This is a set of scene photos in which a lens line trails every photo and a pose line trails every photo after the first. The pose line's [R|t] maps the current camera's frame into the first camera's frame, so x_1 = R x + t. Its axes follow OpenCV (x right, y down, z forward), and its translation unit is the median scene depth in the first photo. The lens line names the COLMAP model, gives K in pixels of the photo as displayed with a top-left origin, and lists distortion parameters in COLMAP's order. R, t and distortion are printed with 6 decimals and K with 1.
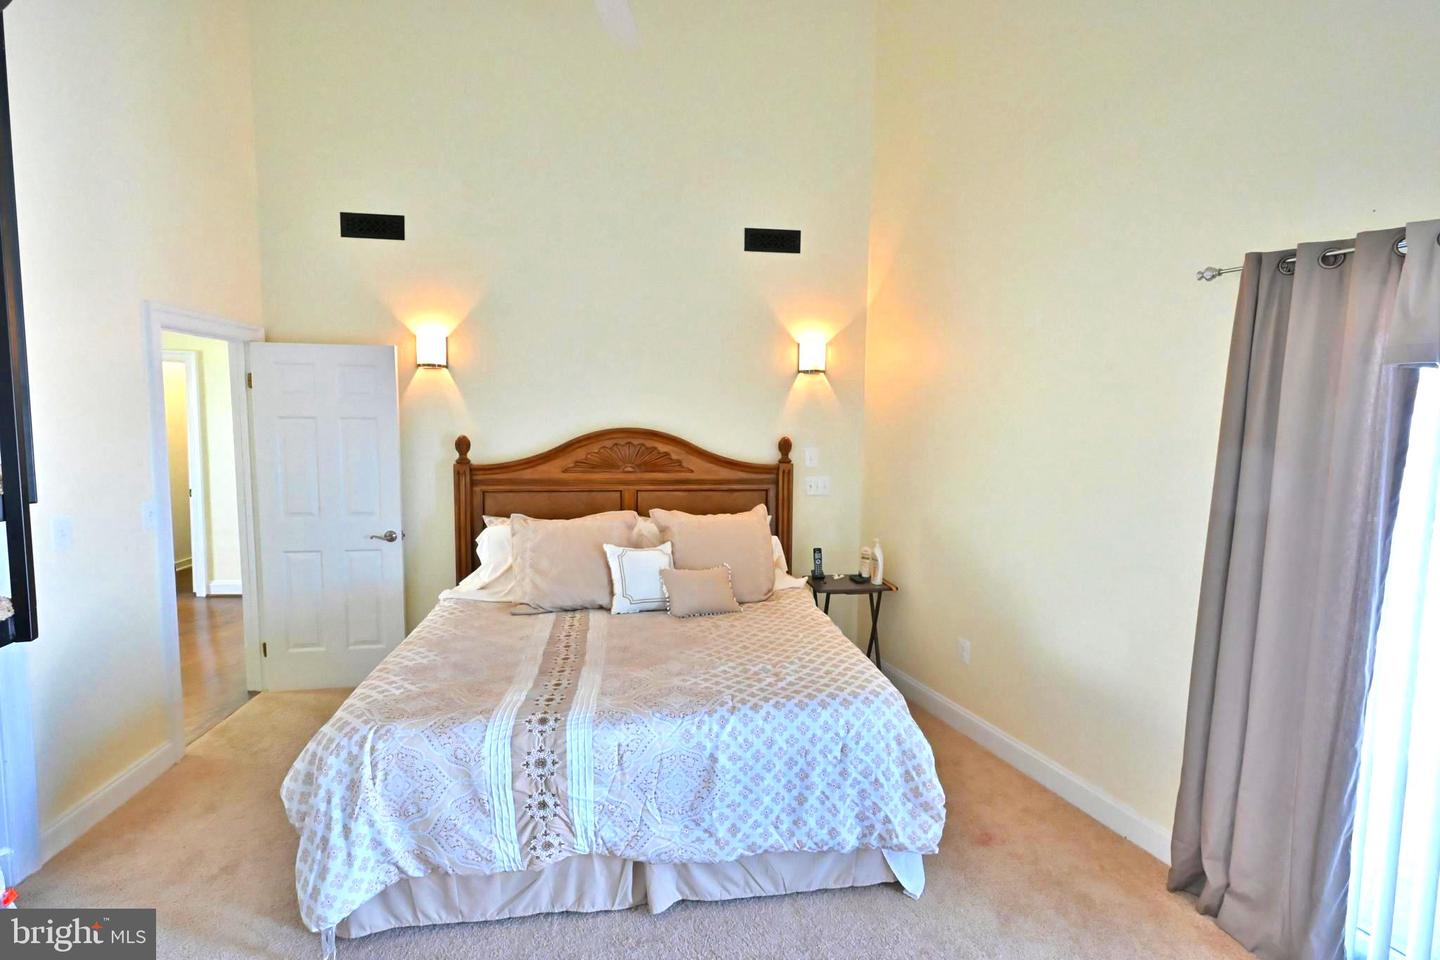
lens RADIAL K [[686.0, 0, 722.1], [0, 686.0, 476.7], [0, 0, 1]] dist [0.002768, 0.001131]
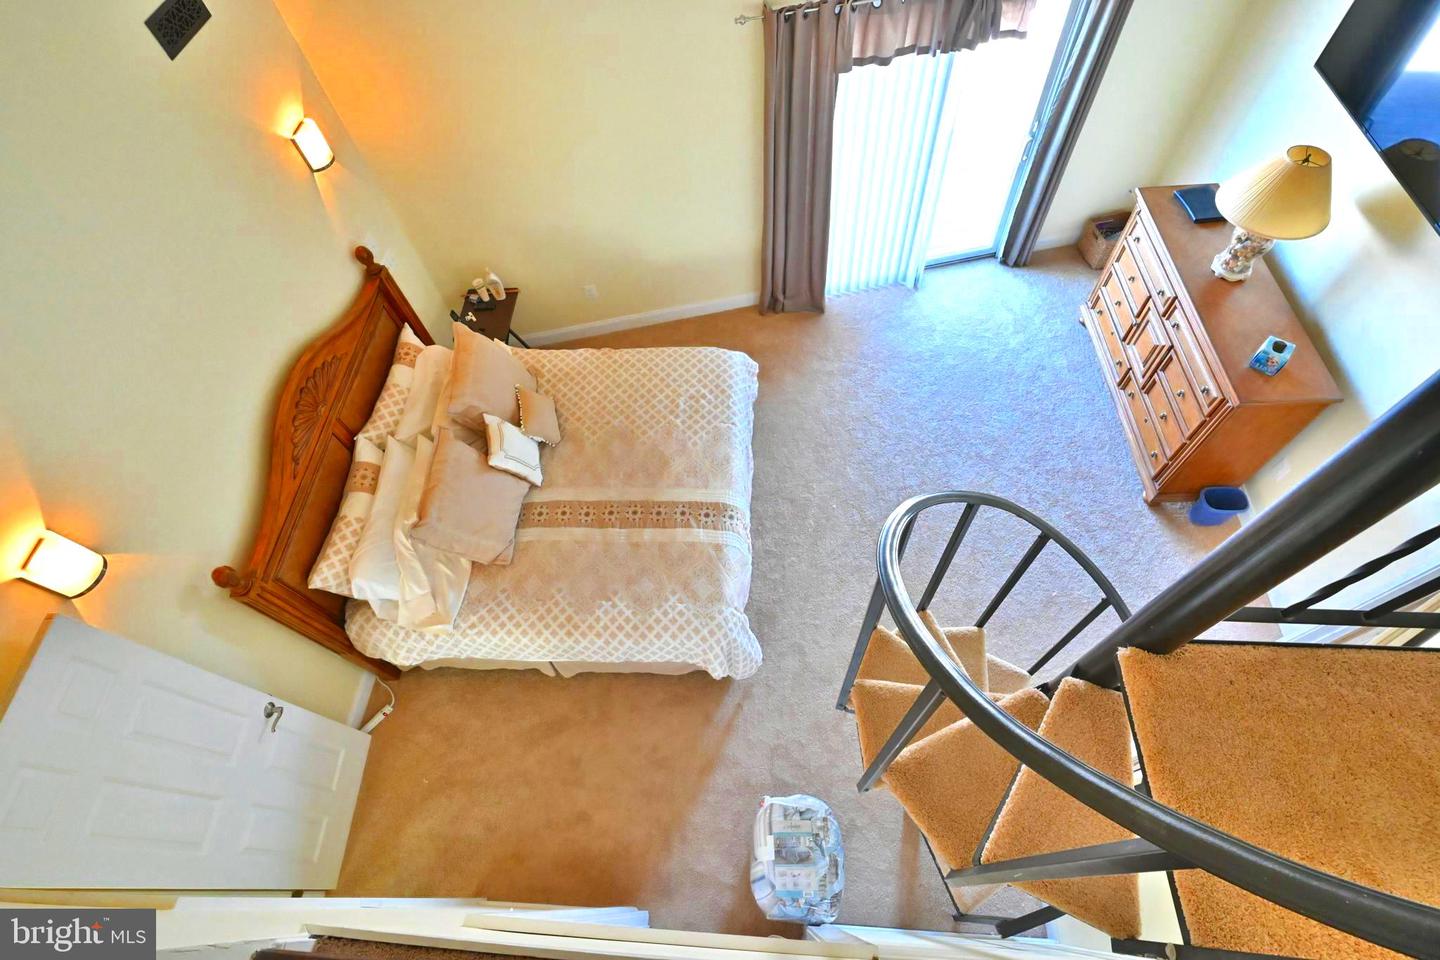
lens RADIAL K [[686.0, 0, 722.7], [0, 686.0, 480.0], [0, 0, 1]] dist [0.002768, 0.001131]
pose [[0.168108, -0.853926, 0.492494, -0.863000], [0.157798, 0.516472, 0.841639, -0.950687], [-0.973057, -0.063772, 0.221570, 0.549343]]
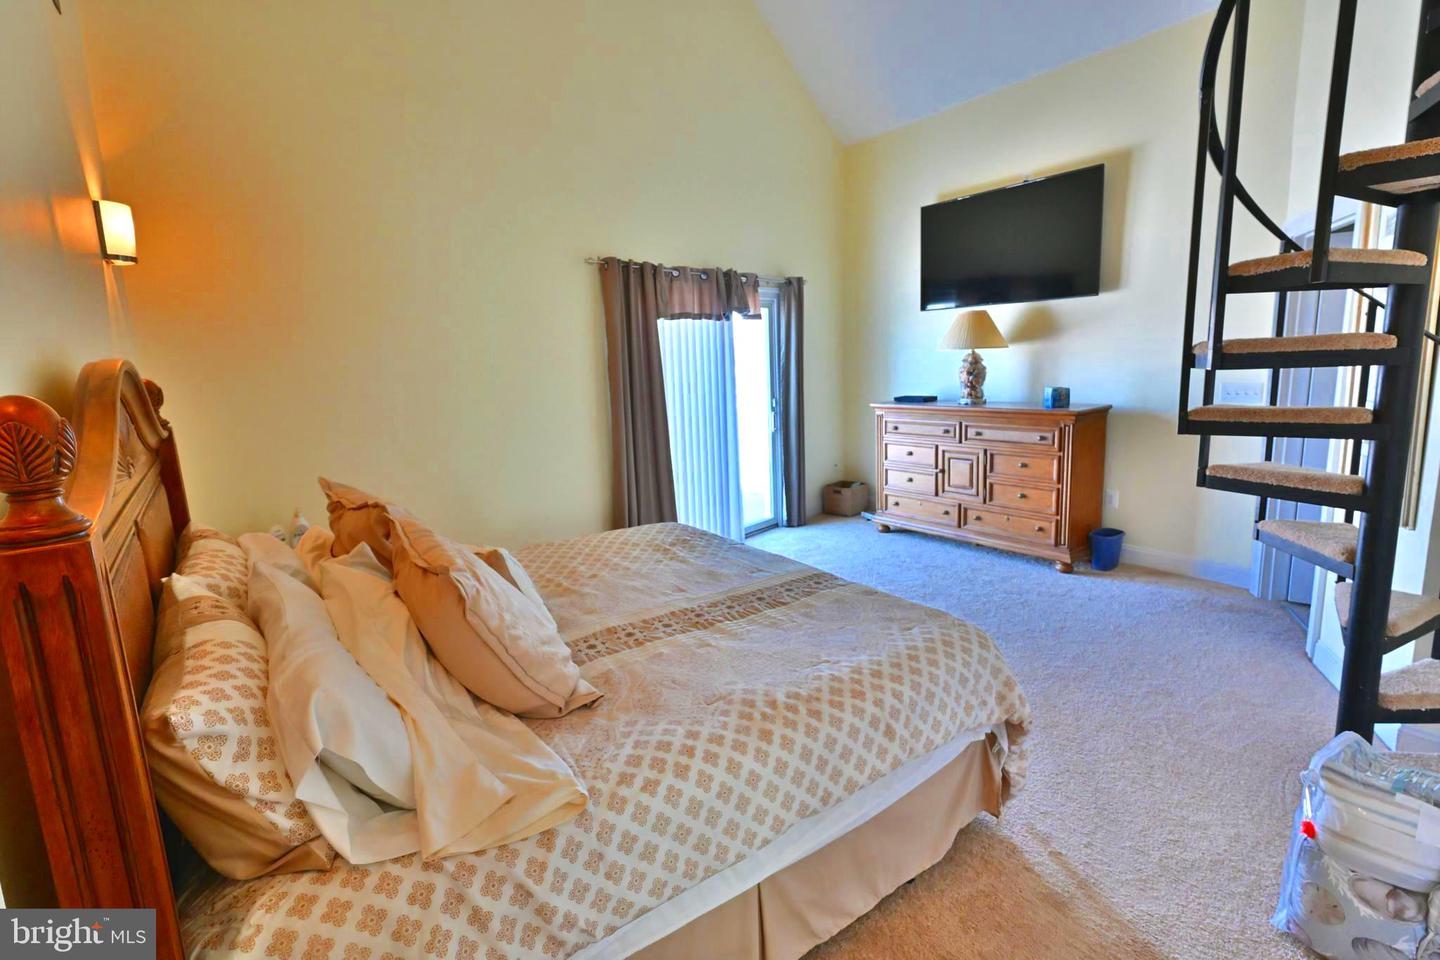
lens RADIAL K [[686.0, 0, 715.3], [0, 686.0, 476.8], [0, 0, 1]] dist [0.002768, 0.001131]
pose [[-0.472441, -0.143316, 0.869632, -0.991770], [0.108650, 0.969694, 0.218833, -0.089738], [-0.874639, 0.197871, -0.442552, 1.431191]]
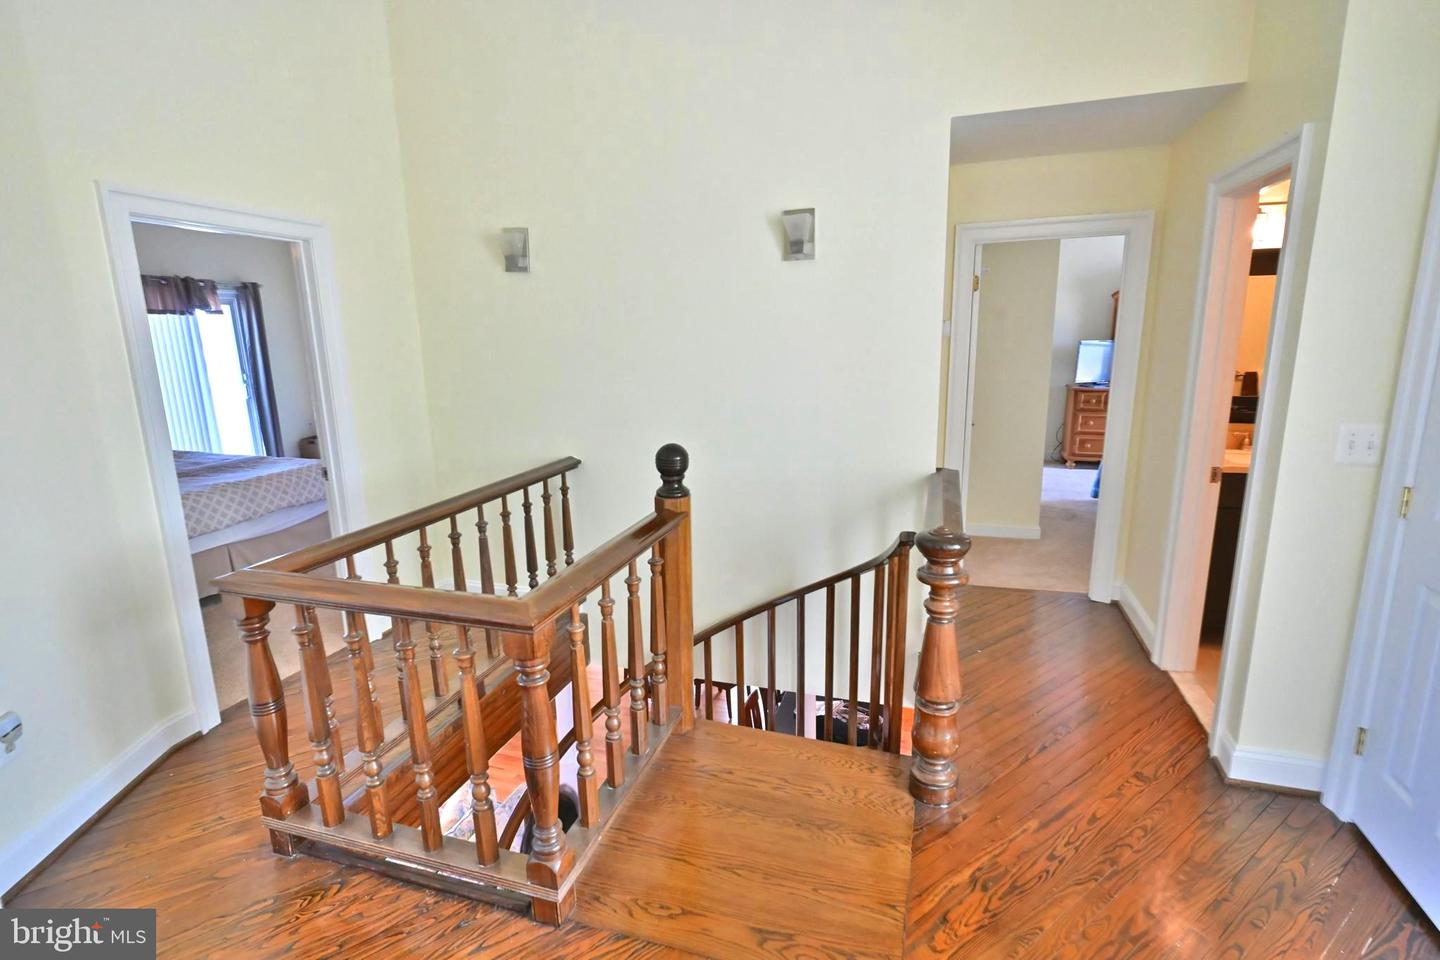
lens RADIAL K [[686.0, 0, 716.6], [0, 686.0, 485.7], [0, 0, 1]] dist [0.002768, 0.001131]
pose [[-0.905856, -0.085127, 0.414945, -2.236659], [0.050700, 0.950767, 0.305732, -0.172420], [-0.420542, 0.297987, -0.856941, 2.062915]]
